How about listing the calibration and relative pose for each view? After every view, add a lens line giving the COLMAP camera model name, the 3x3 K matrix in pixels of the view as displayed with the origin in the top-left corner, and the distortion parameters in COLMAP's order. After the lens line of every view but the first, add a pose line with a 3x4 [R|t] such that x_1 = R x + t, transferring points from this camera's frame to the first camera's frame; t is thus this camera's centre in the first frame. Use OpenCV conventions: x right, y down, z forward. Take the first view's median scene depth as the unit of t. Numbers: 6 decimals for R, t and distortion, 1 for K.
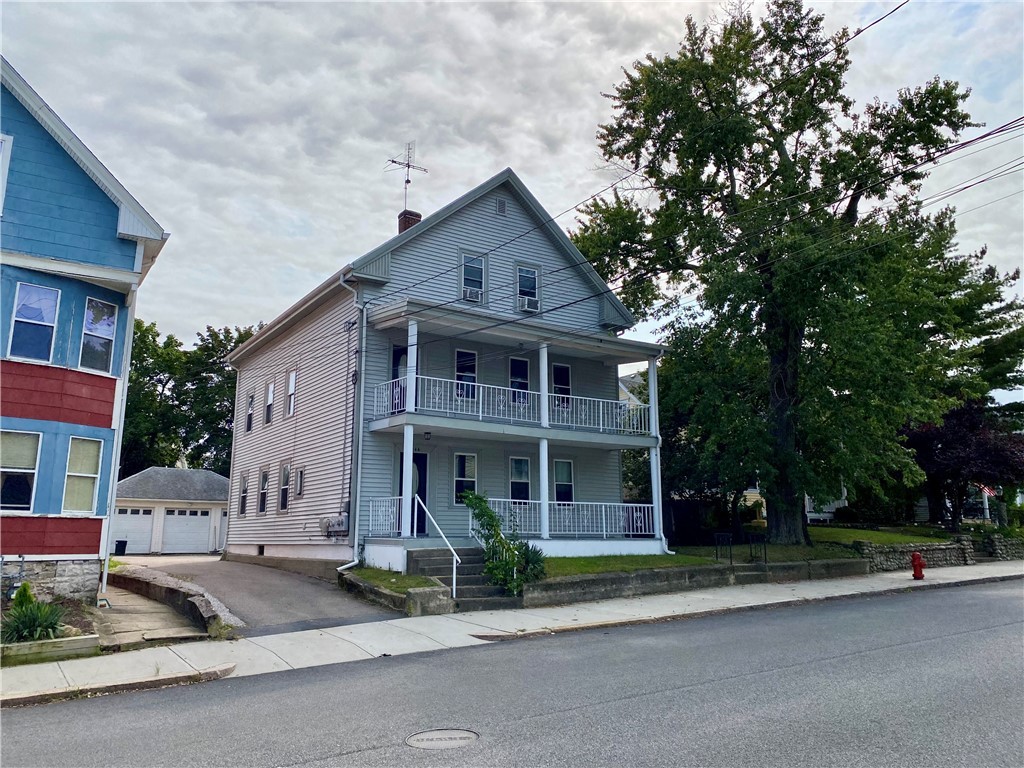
lens RADIAL K [[771.1, 0, 512.0], [0, 771.1, 384.0], [0, 0, 1]] dist [0.023786, -0.002470]
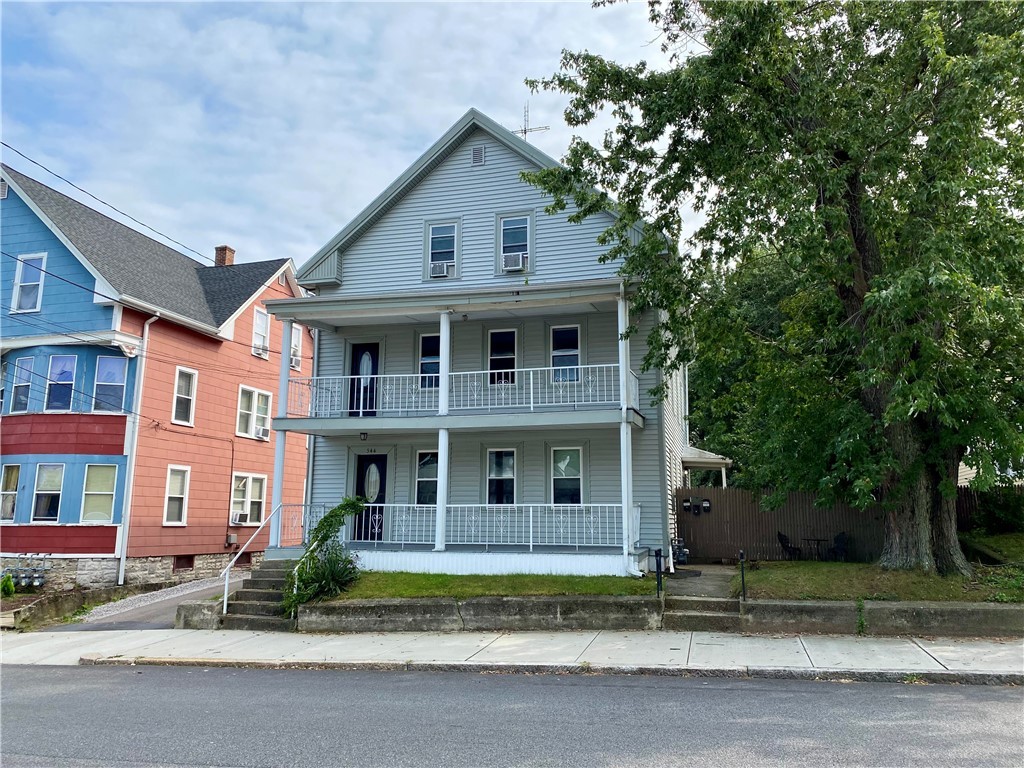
lens RADIAL K [[762.5, 0, 512.5], [0, 762.5, 402.7], [0, 0, 1]] dist [0.018885, 0.002487]
pose [[0.680536, -0.108351, -0.724659, 0.788211], [0.138445, 0.990206, -0.018040, 0.078574], [0.719516, -0.088048, 0.688871, 0.570606]]
